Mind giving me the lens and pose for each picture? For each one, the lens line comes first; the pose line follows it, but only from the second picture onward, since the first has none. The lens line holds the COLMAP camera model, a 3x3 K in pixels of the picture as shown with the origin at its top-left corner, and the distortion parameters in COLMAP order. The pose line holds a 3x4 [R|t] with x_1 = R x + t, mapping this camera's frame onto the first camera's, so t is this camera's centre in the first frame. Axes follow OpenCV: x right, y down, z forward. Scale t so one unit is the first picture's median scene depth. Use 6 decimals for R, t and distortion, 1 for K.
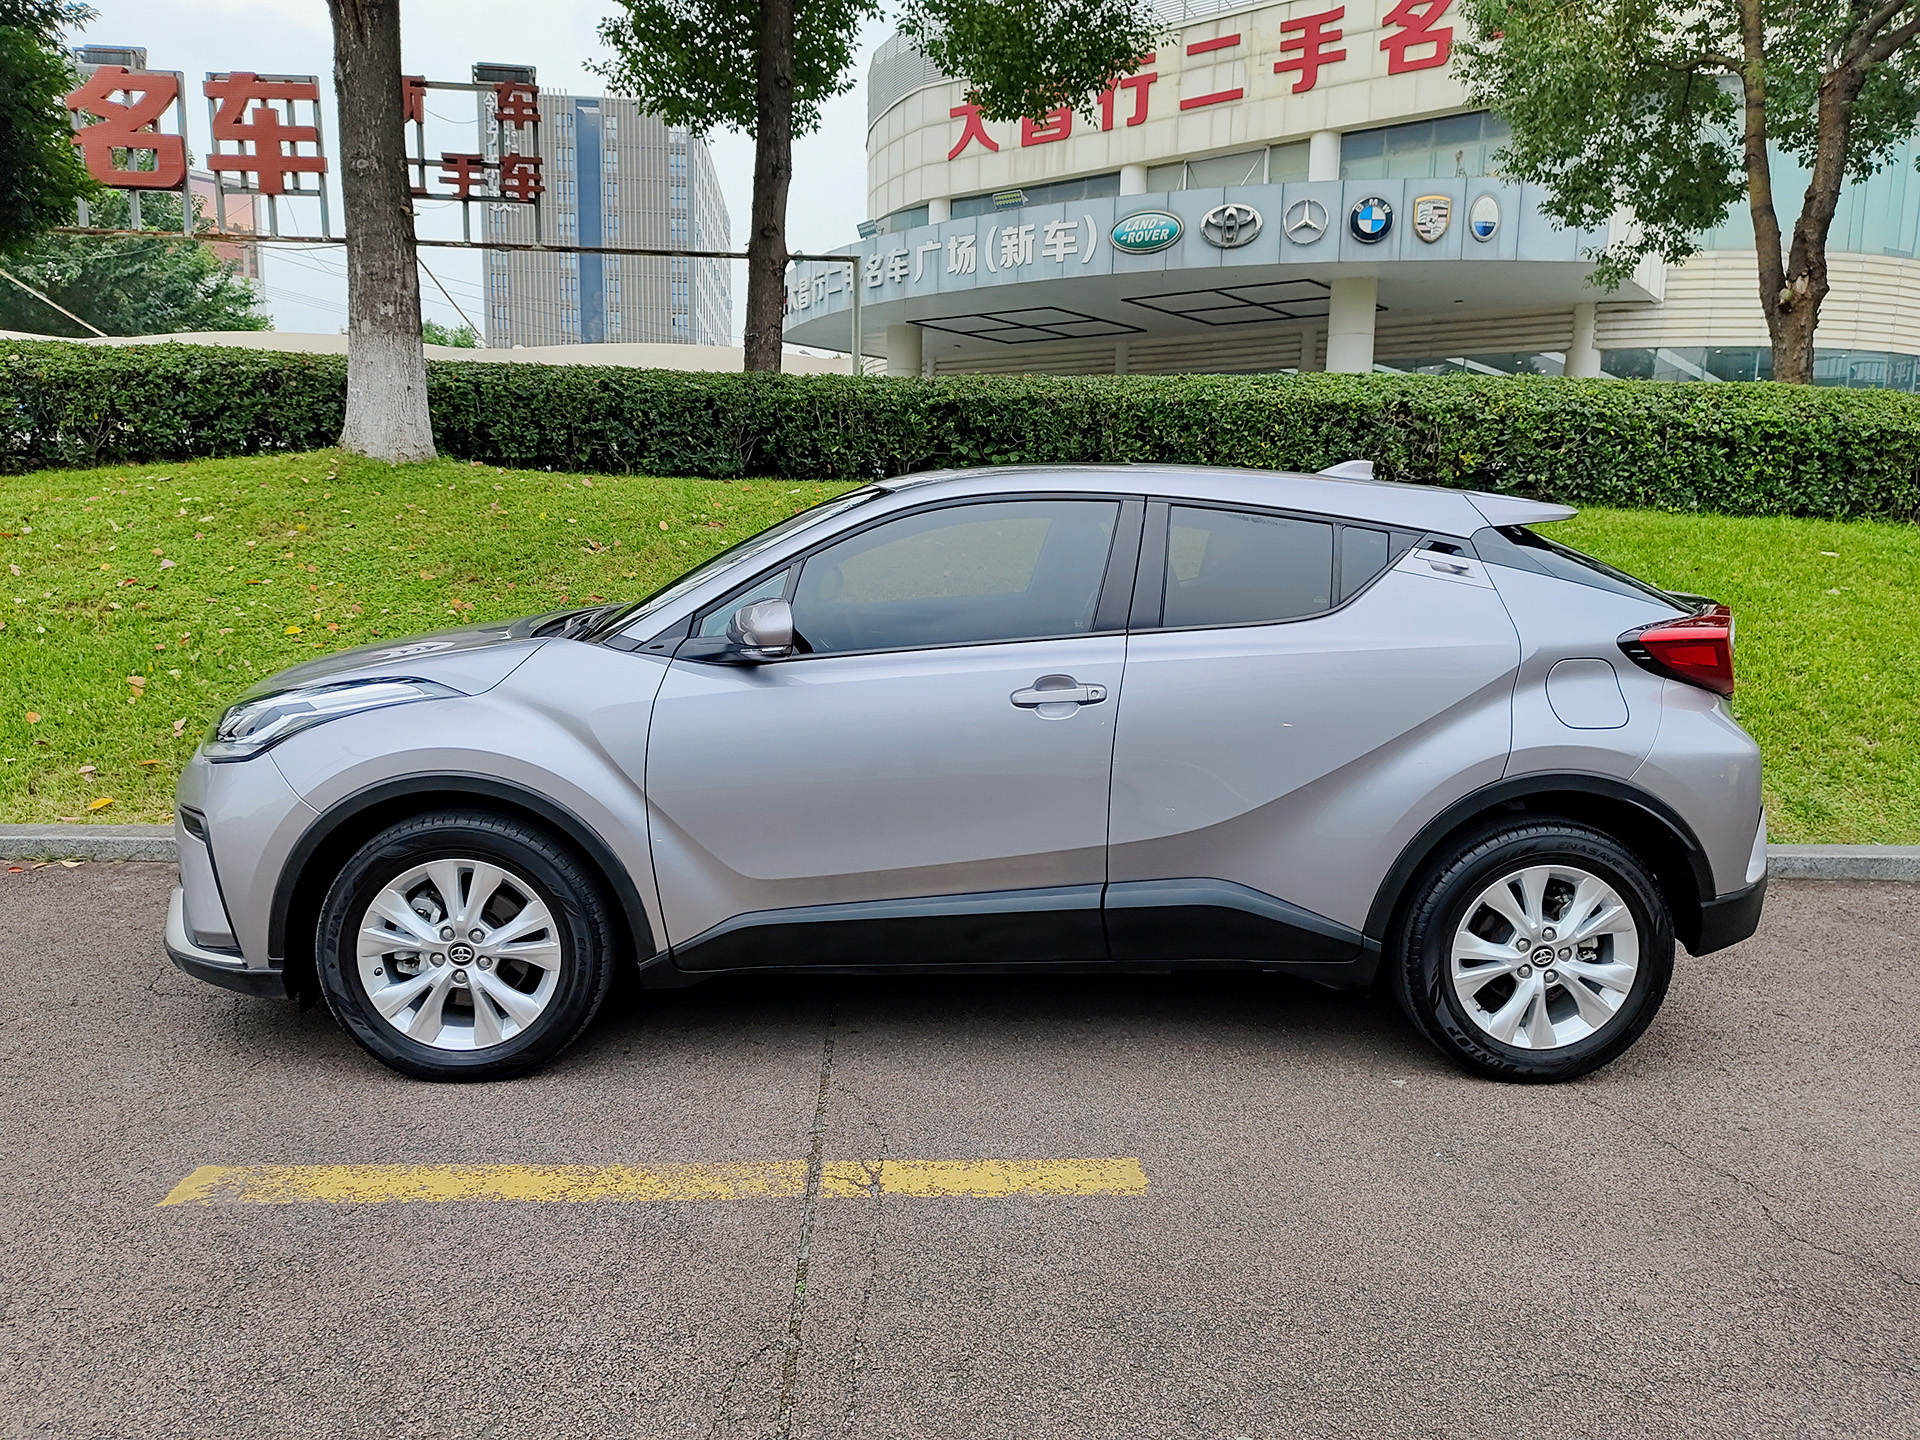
lens RADIAL K [[1330.9, 0, 1022.0], [0, 1330.9, 713.1], [0, 0, 1]] dist [0.067499, -0.081087]
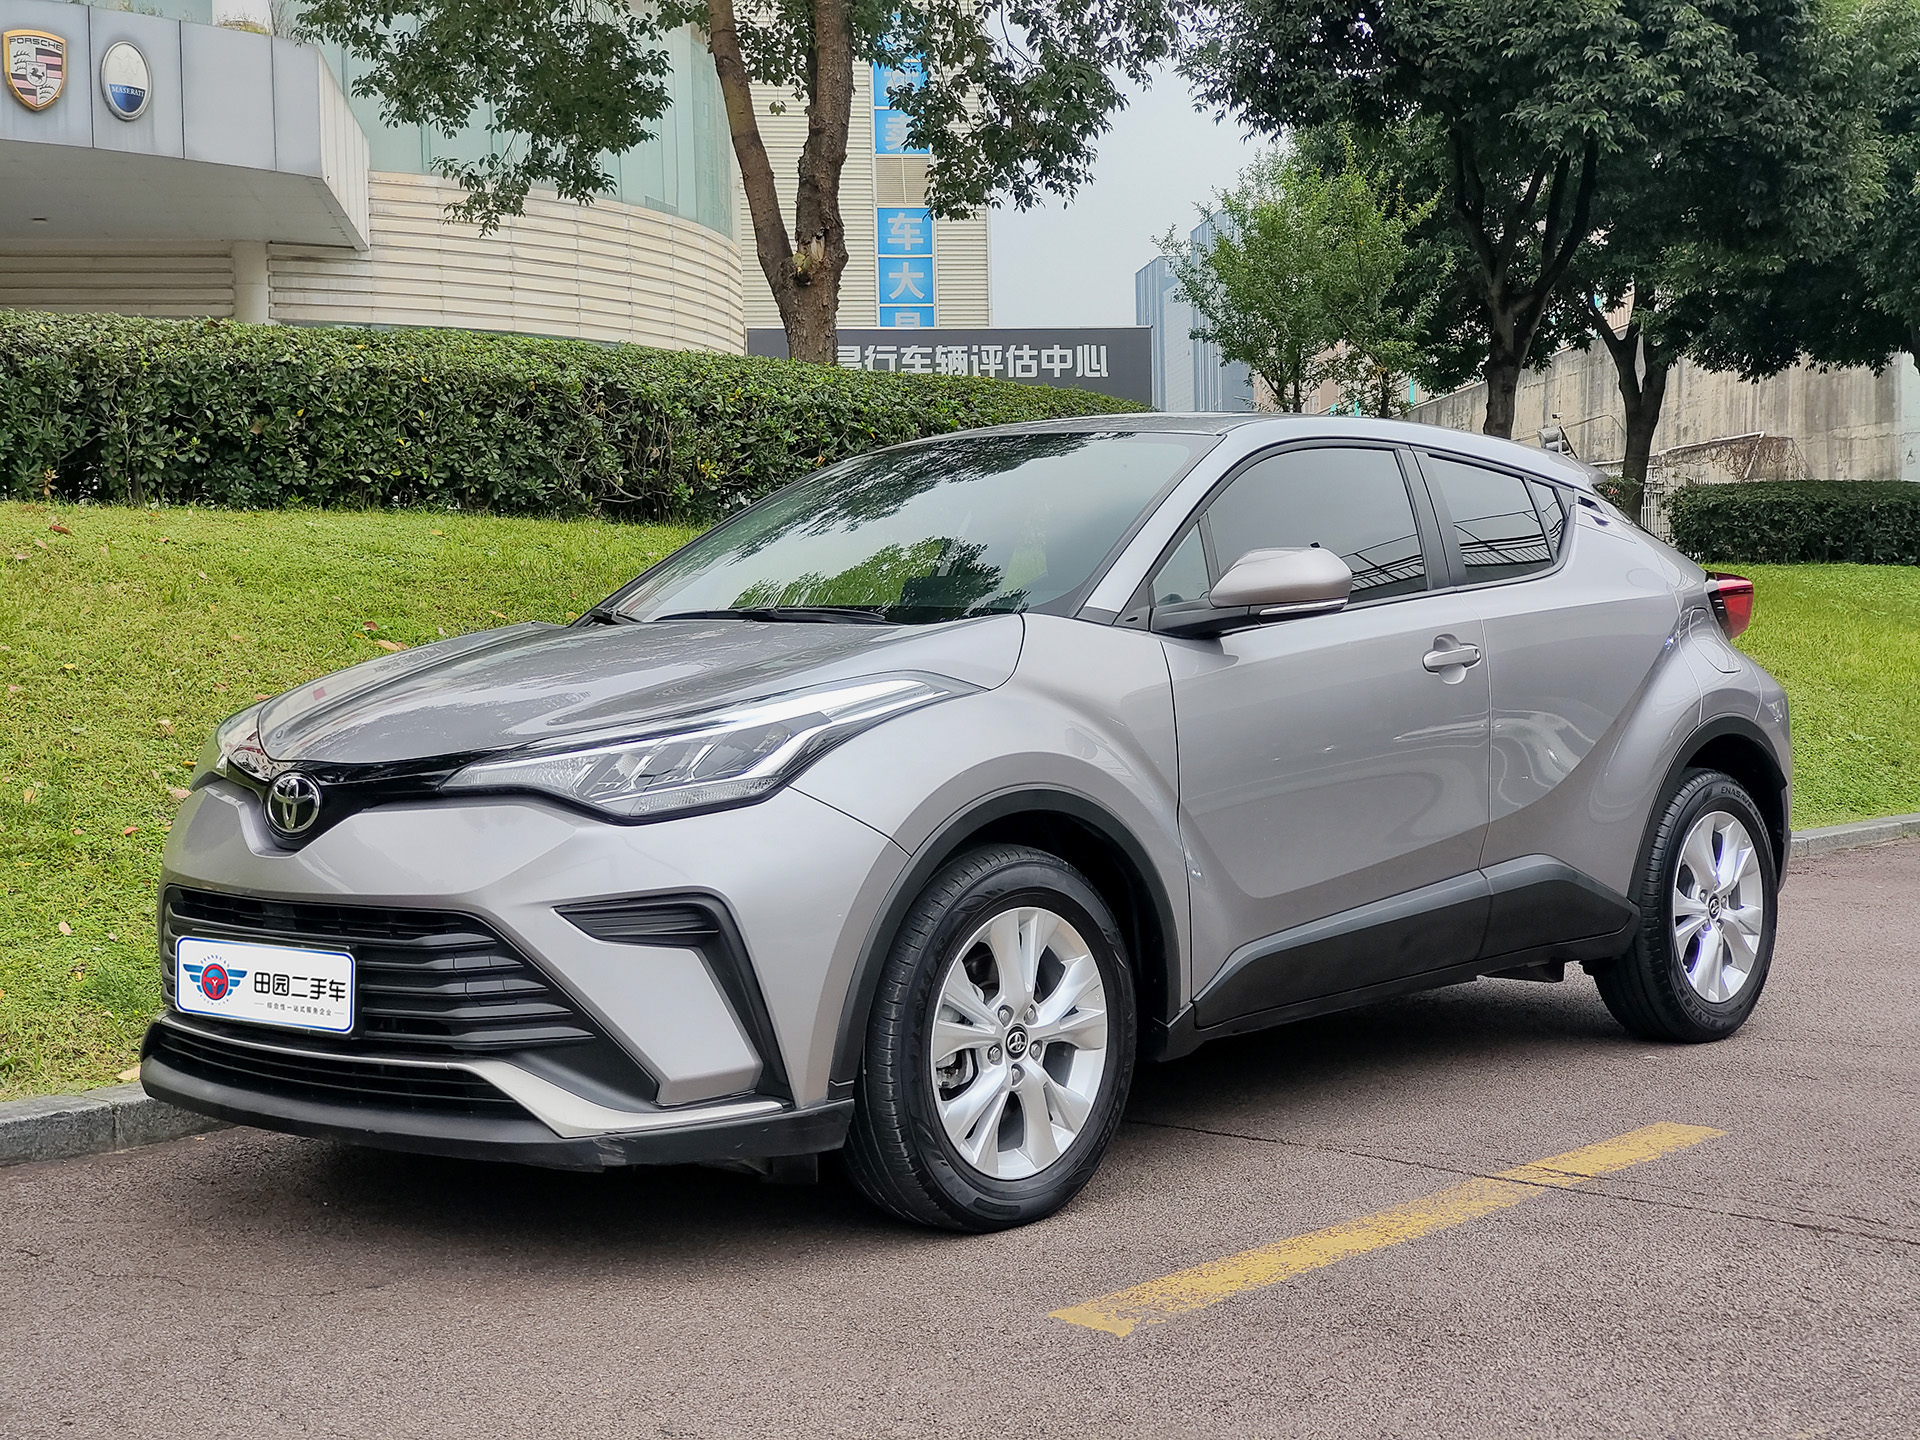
lens RADIAL K [[2562.1, 0, 980.3], [0, 2562.1, 758.0], [0, 0, 1]] dist [0.324524, -0.848804]
pose [[0.702199, -0.069602, 0.708570, -1.344318], [0.140134, 0.989254, -0.041700, 0.077171], [-0.698053, 0.128576, 0.704407, 0.003935]]
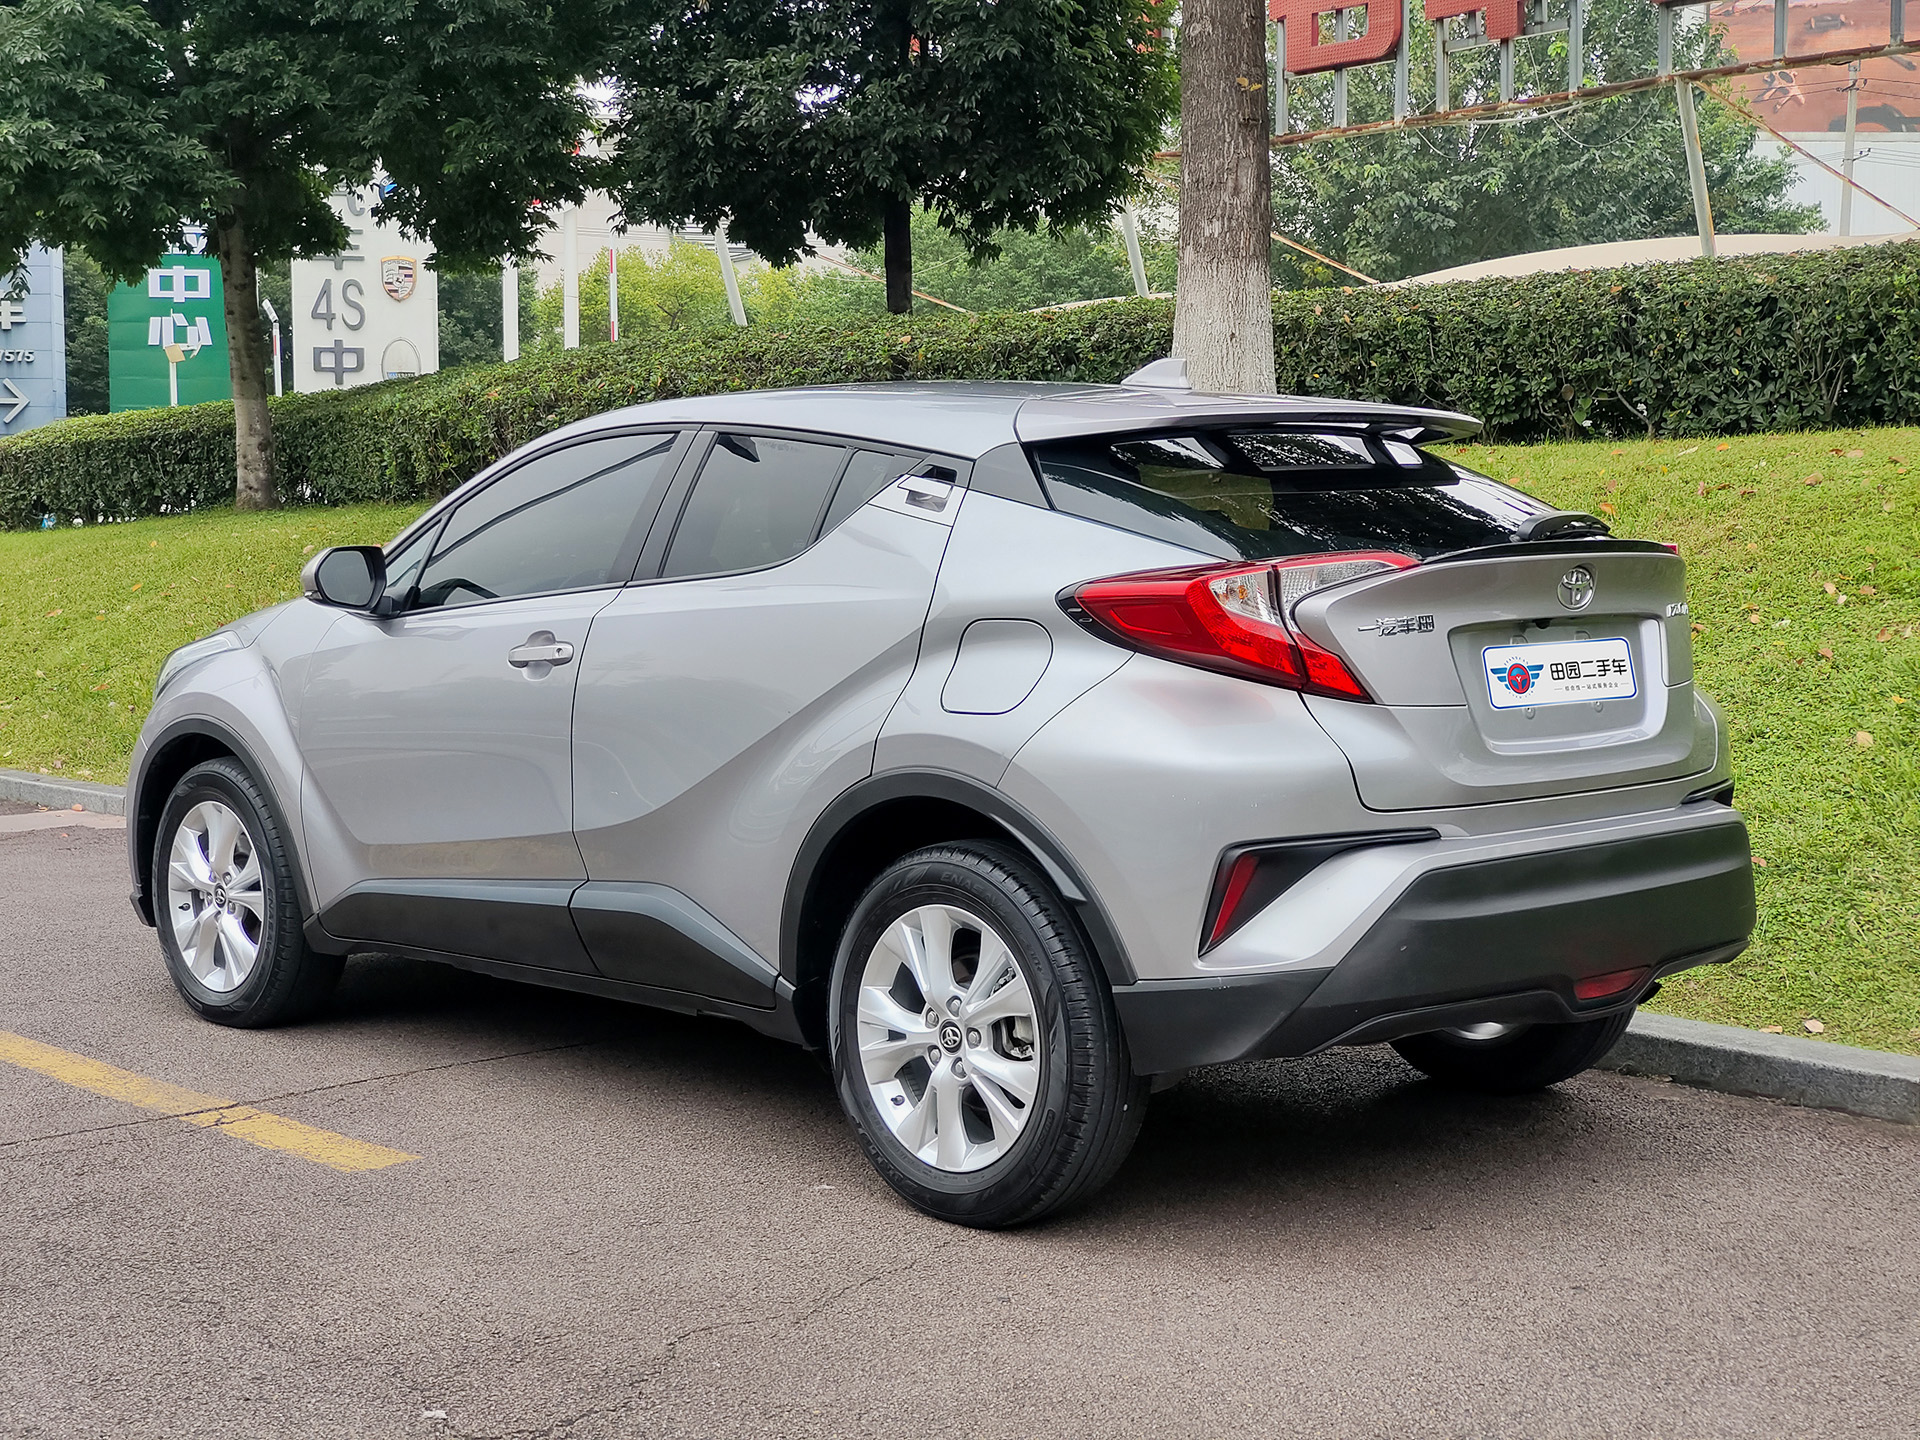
lens RADIAL K [[2614.1, 0, 960.0], [0, 2614.1, 720.0], [0, 0, 1]] dist [0.211195, -0.559007]
pose [[0.647209, 0.028527, -0.761779, 1.429163], [-0.091109, 0.995031, -0.040144, 0.069277], [0.756849, 0.095387, 0.646592, 0.091861]]
